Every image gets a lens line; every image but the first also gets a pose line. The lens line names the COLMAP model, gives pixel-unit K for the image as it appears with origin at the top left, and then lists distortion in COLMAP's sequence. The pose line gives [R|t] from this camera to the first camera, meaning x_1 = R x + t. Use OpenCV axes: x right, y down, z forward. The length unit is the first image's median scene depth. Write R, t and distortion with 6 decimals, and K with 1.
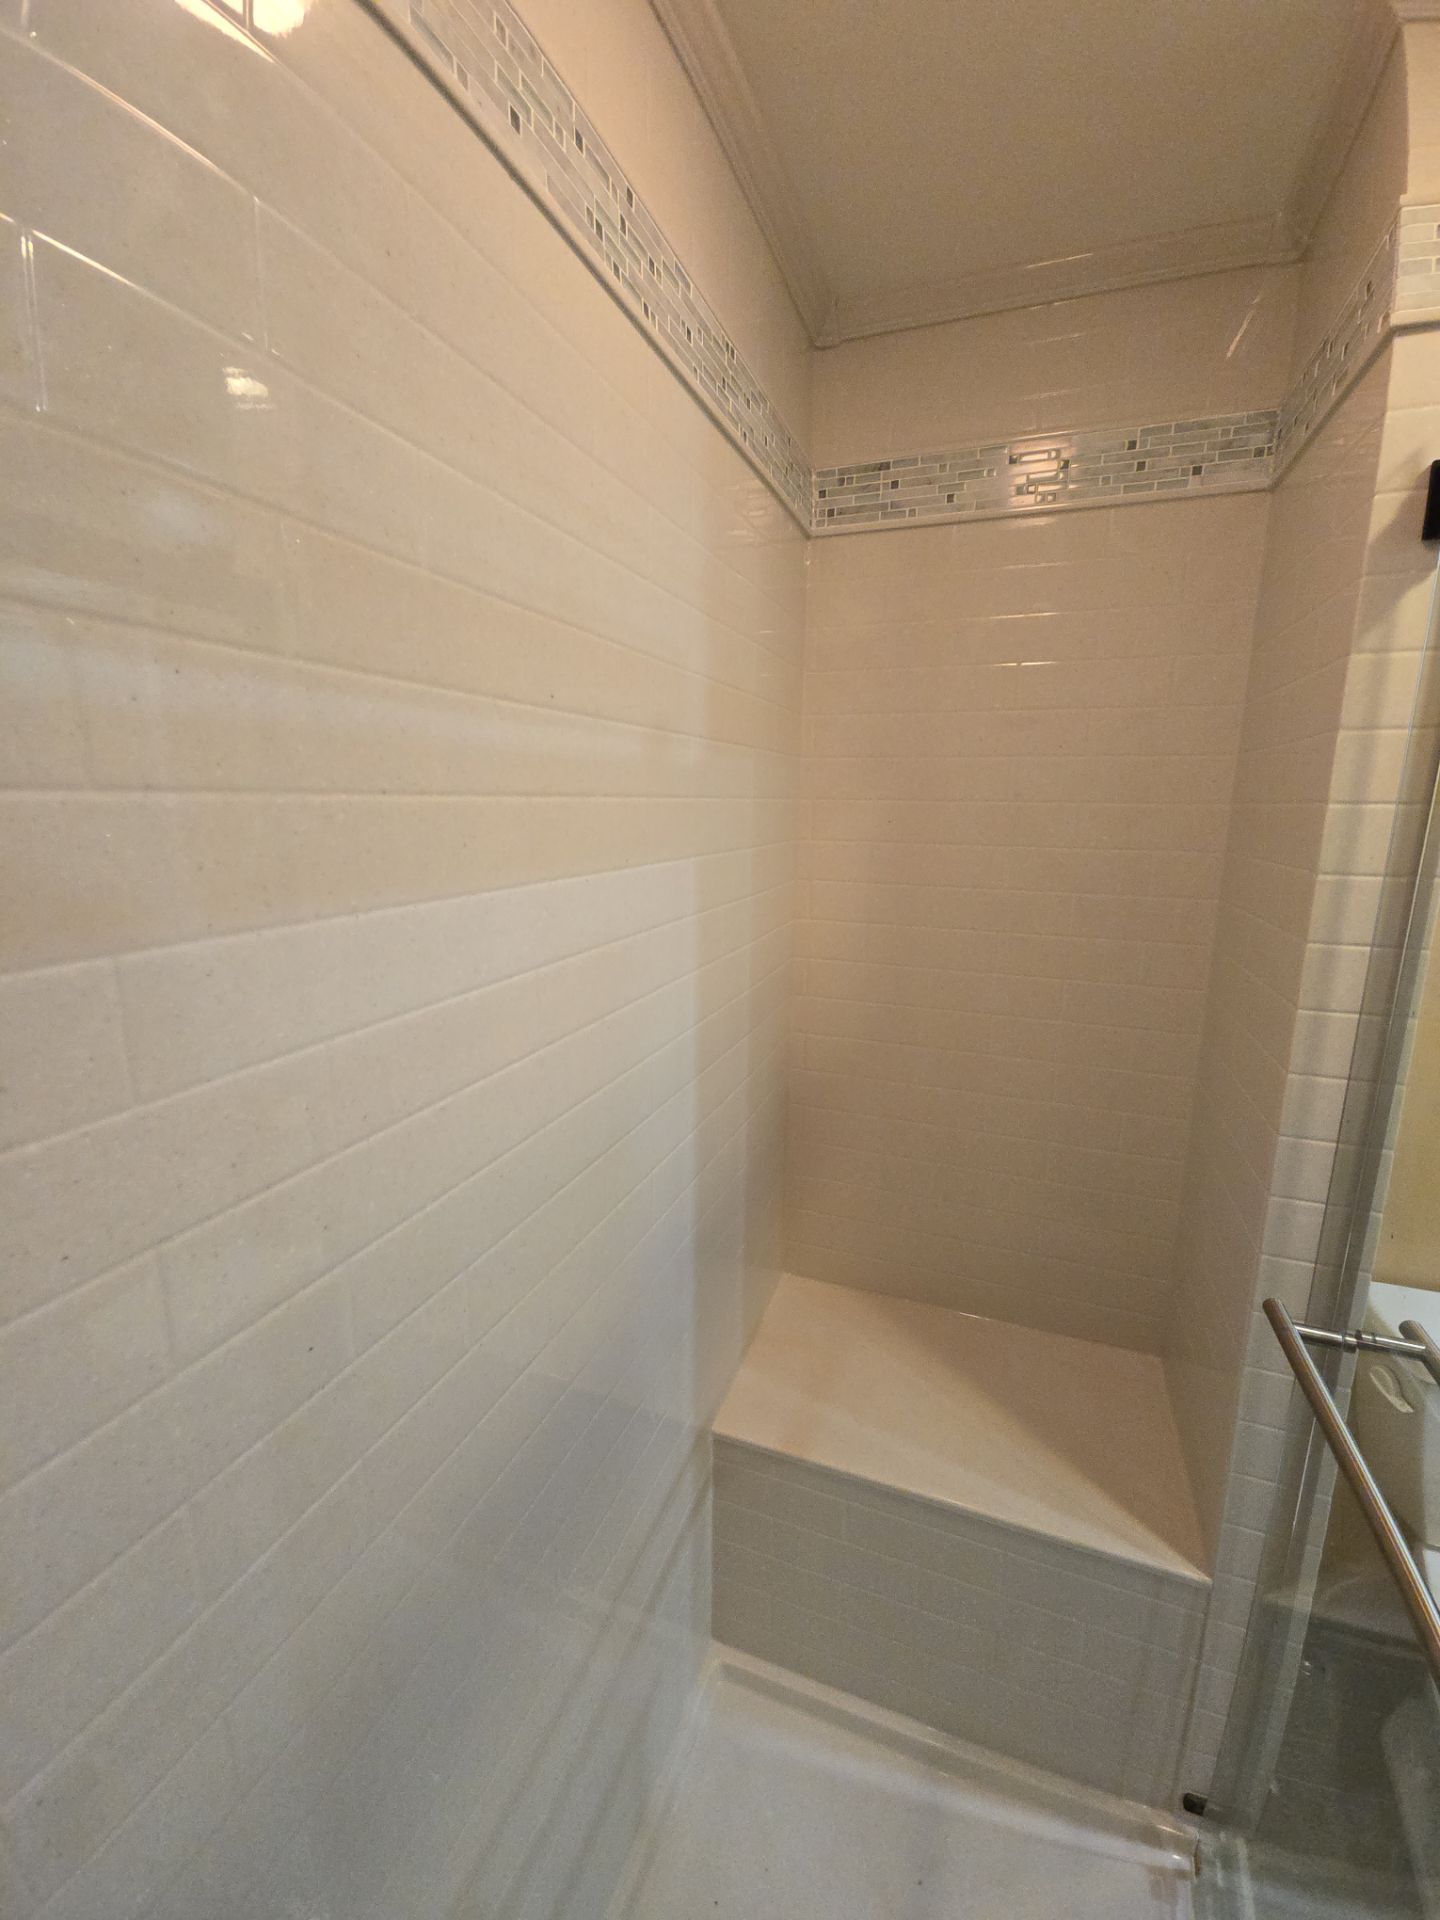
lens RADIAL K [[781.5, 0, 726.9], [0, 781.5, 955.9], [0, 0, 1]] dist [0.017228, -0.011766]
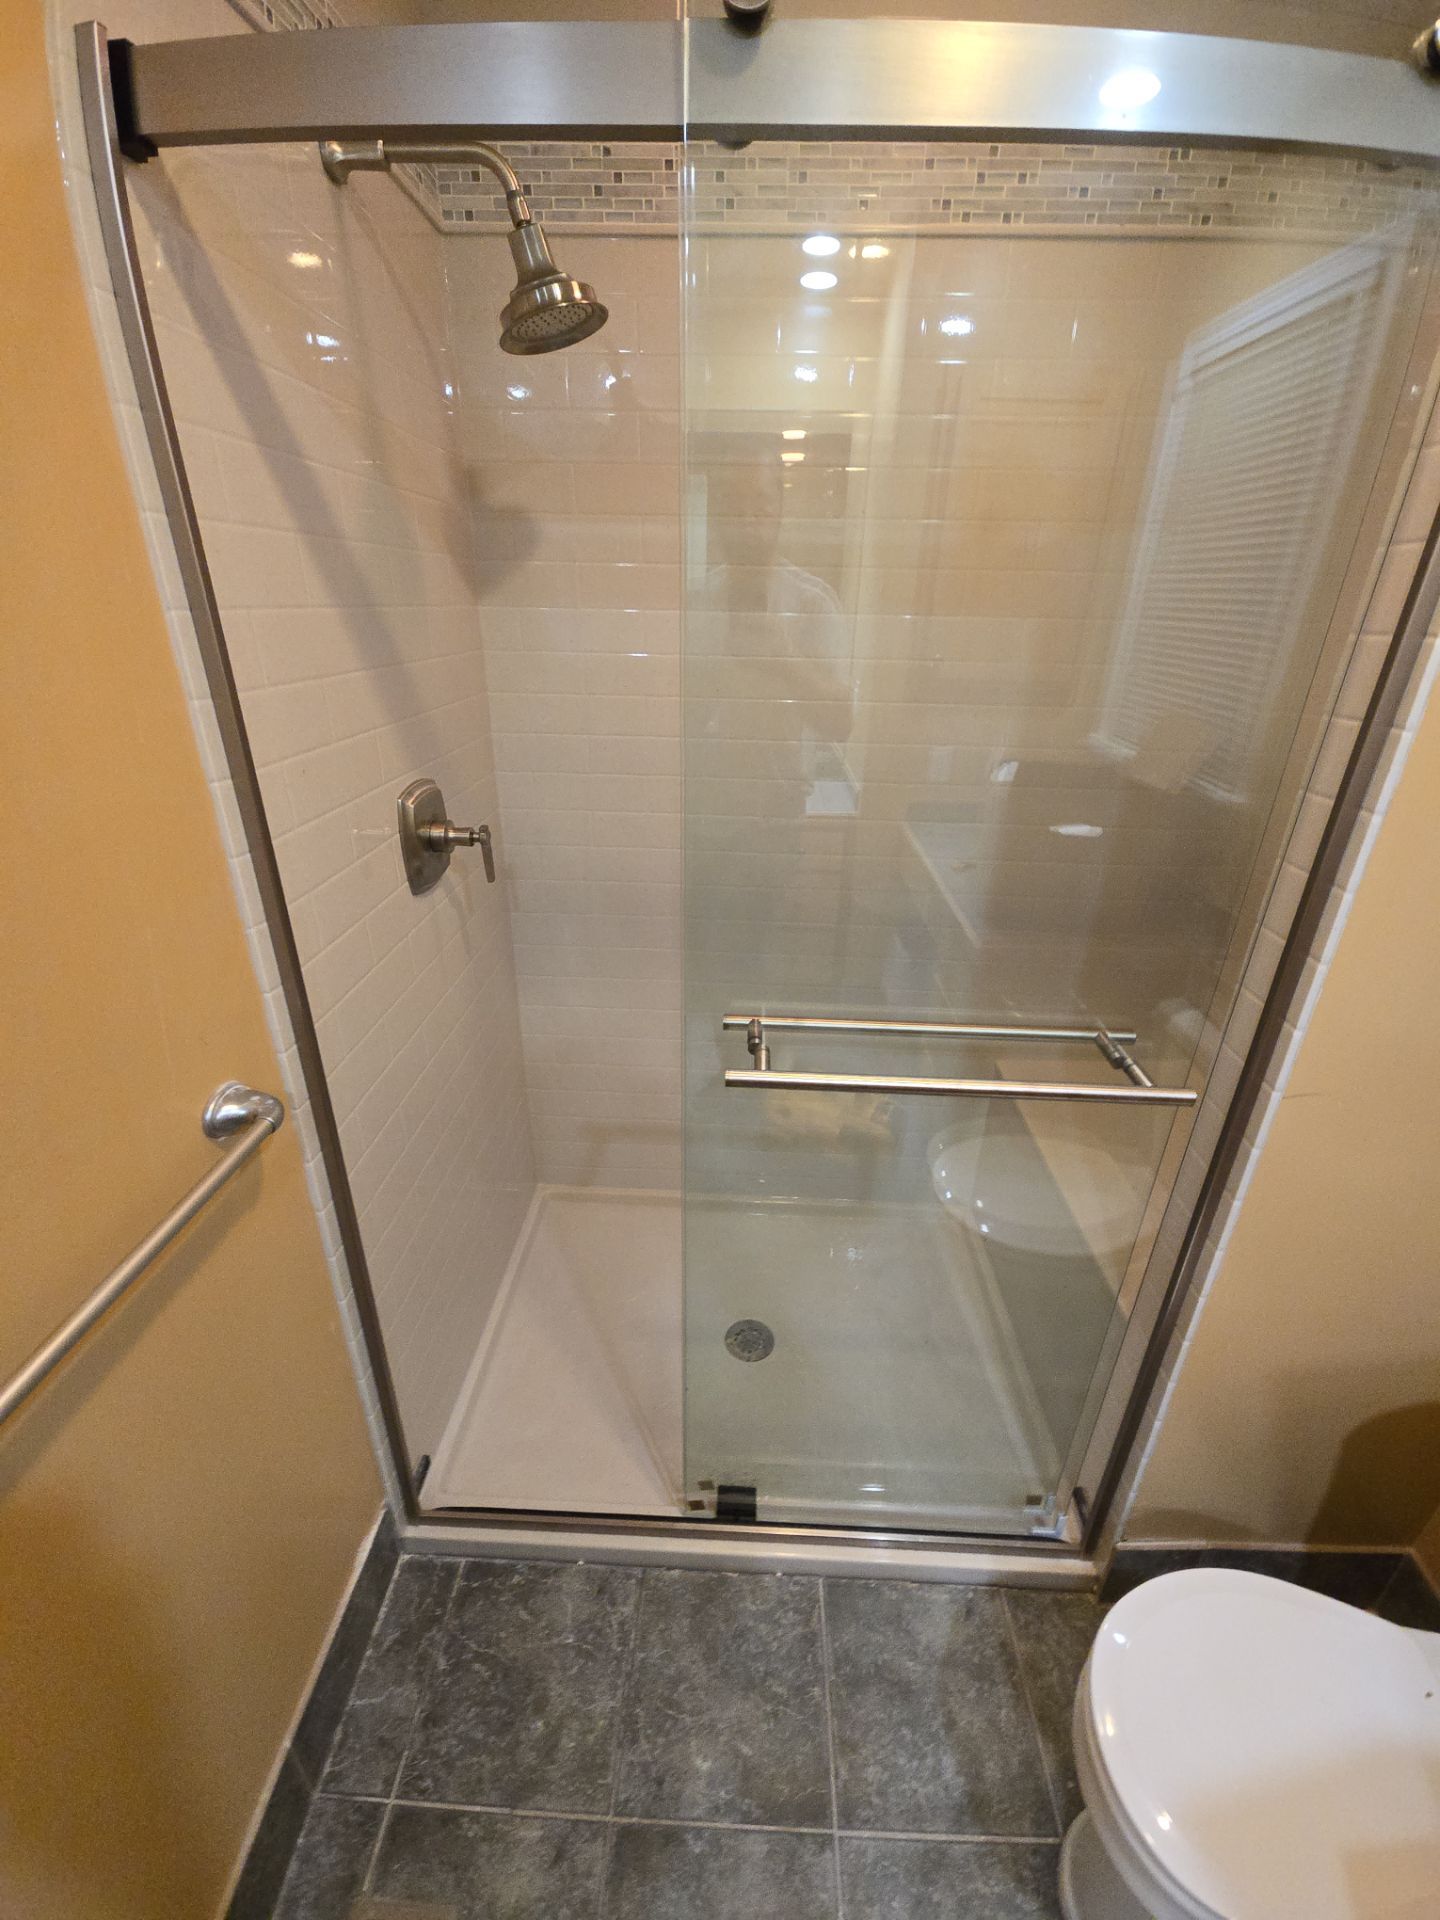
lens RADIAL K [[781.5, 0, 722.6], [0, 781.5, 952.7], [0, 0, 1]] dist [0.017228, -0.011766]
pose [[0.302412, 0.388084, -0.870596, 1.492965], [-0.202536, 0.918668, 0.339160, 0.072888], [0.931411, 0.073761, 0.356417, 0.043380]]
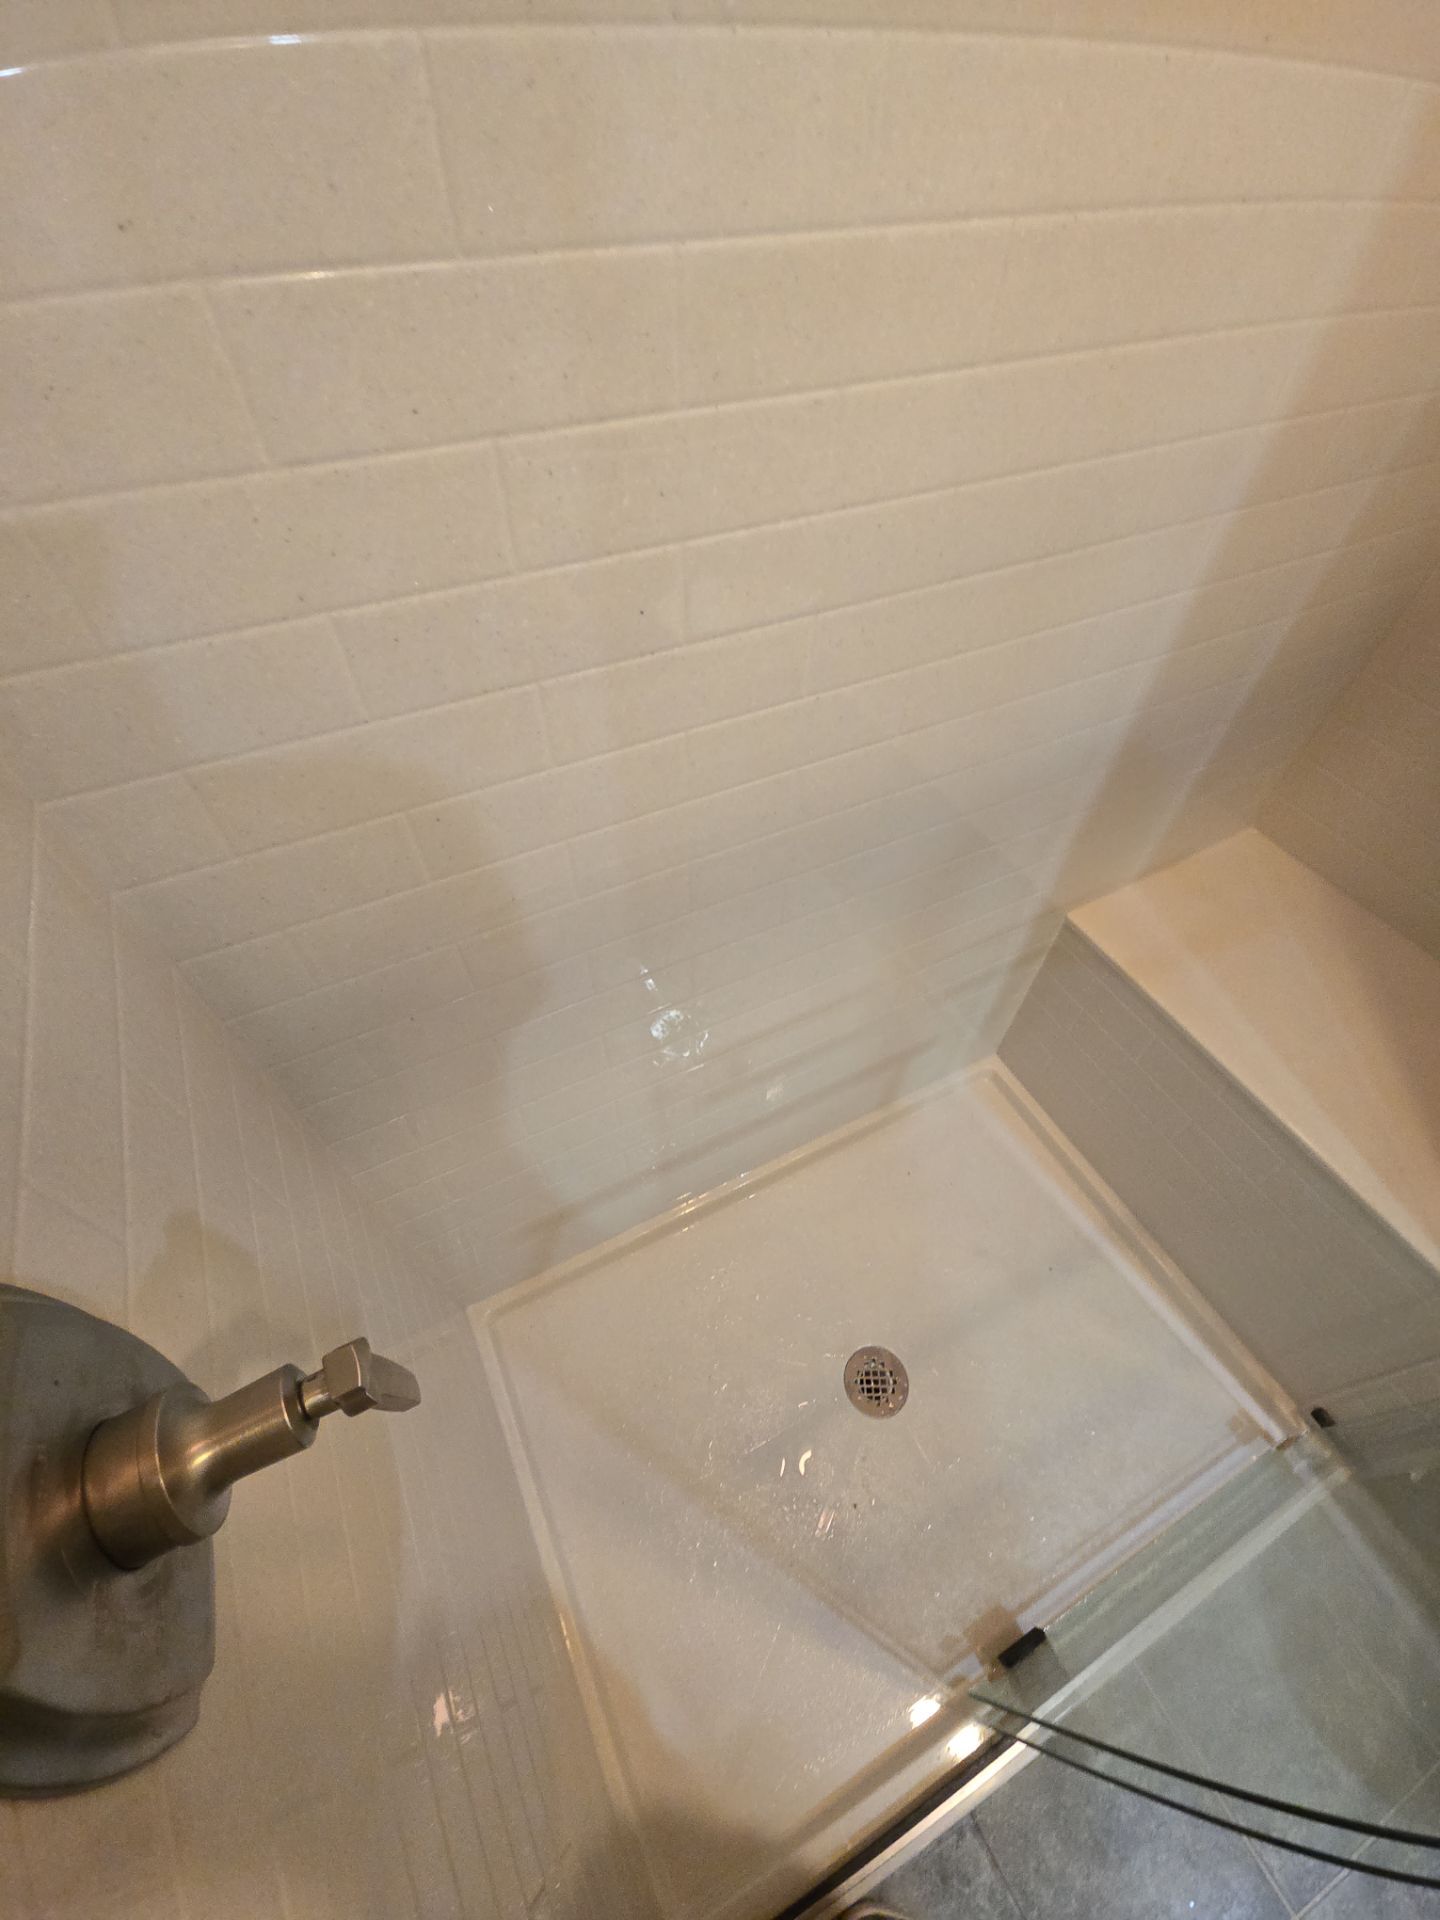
lens RADIAL K [[781.5, 0, 727.0], [0, 781.5, 952.3], [0, 0, 1]] dist [0.017228, -0.011766]
pose [[0.735051, 0.528934, -0.424181, 0.169019], [-0.146856, 0.734977, 0.661999, 0.058970], [0.661917, -0.424309, 0.617922, 0.110469]]
